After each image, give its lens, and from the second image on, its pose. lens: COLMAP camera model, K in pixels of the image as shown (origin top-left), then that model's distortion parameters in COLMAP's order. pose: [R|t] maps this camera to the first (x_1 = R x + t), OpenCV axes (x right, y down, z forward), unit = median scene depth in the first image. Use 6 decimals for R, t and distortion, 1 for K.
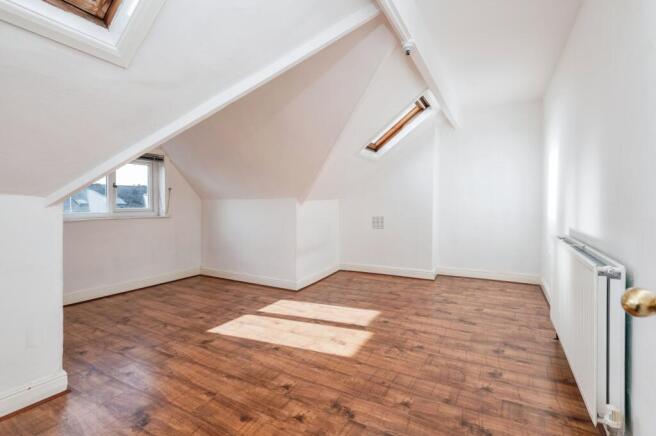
lens RADIAL K [[301.7, 0, 329.6], [0, 301.7, 212.6], [0, 0, 1]] dist [0.037827, -0.022048]
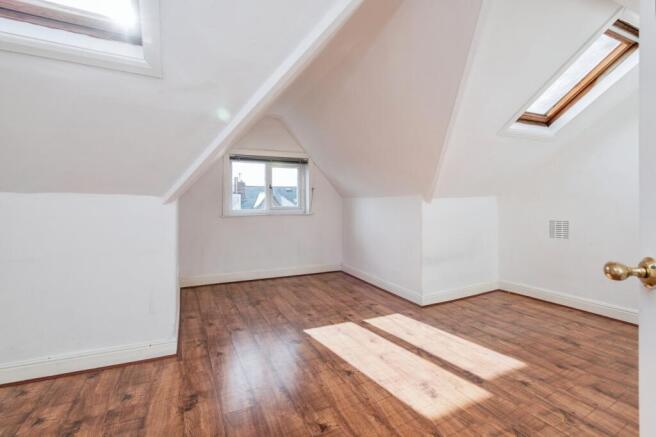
lens RADIAL K [[301.7, 0, 329.6], [0, 301.7, 213.1], [0, 0, 1]] dist [0.037827, -0.022048]
pose [[0.820312, 0.020879, -0.571534, 0.193418], [-0.018123, 0.999781, 0.010512, -0.004710], [0.571628, 0.001734, 0.820511, 0.202390]]
